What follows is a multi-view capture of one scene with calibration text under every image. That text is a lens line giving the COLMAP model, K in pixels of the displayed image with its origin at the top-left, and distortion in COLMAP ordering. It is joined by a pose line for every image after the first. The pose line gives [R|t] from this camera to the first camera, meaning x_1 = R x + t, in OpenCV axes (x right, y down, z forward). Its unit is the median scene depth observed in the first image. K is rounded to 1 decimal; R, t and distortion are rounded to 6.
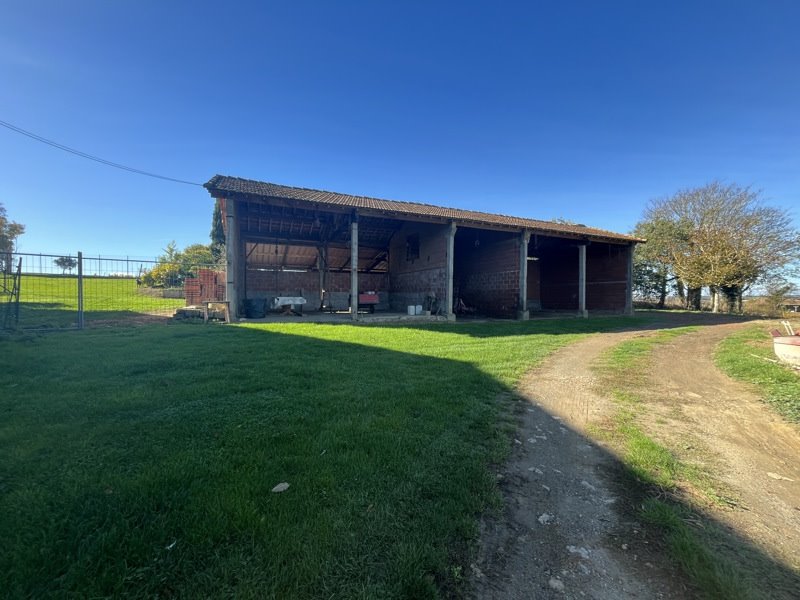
lens RADIAL K [[323.3, 0, 400.0], [0, 323.3, 300.0], [0, 0, 1]] dist [0.000784, 0.000065]
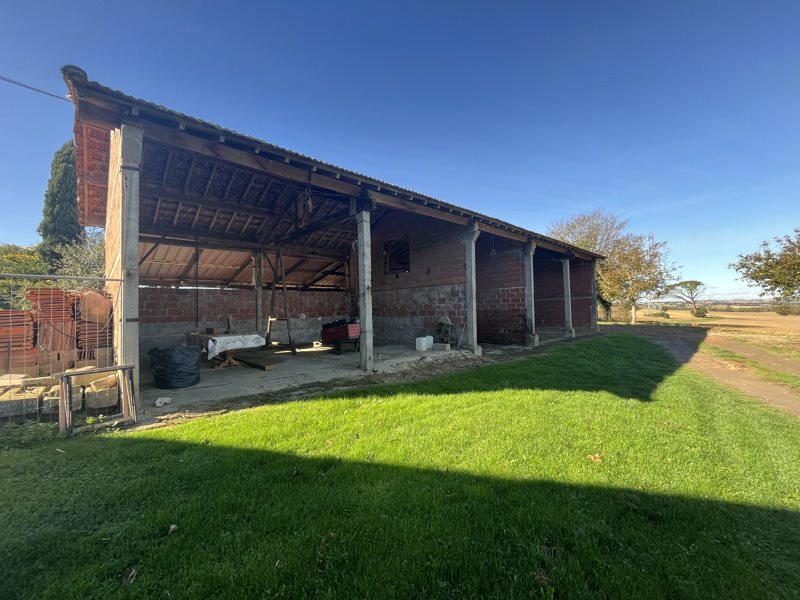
lens RADIAL K [[323.7, 0, 400.0], [0, 323.7, 300.0], [0, 0, 1]] dist [-0.001662, -0.000052]
pose [[0.944242, -0.016877, 0.328819, -0.228457], [0.031819, 0.998688, -0.040113, -0.035701], [-0.327711, 0.048339, 0.943541, 0.330124]]
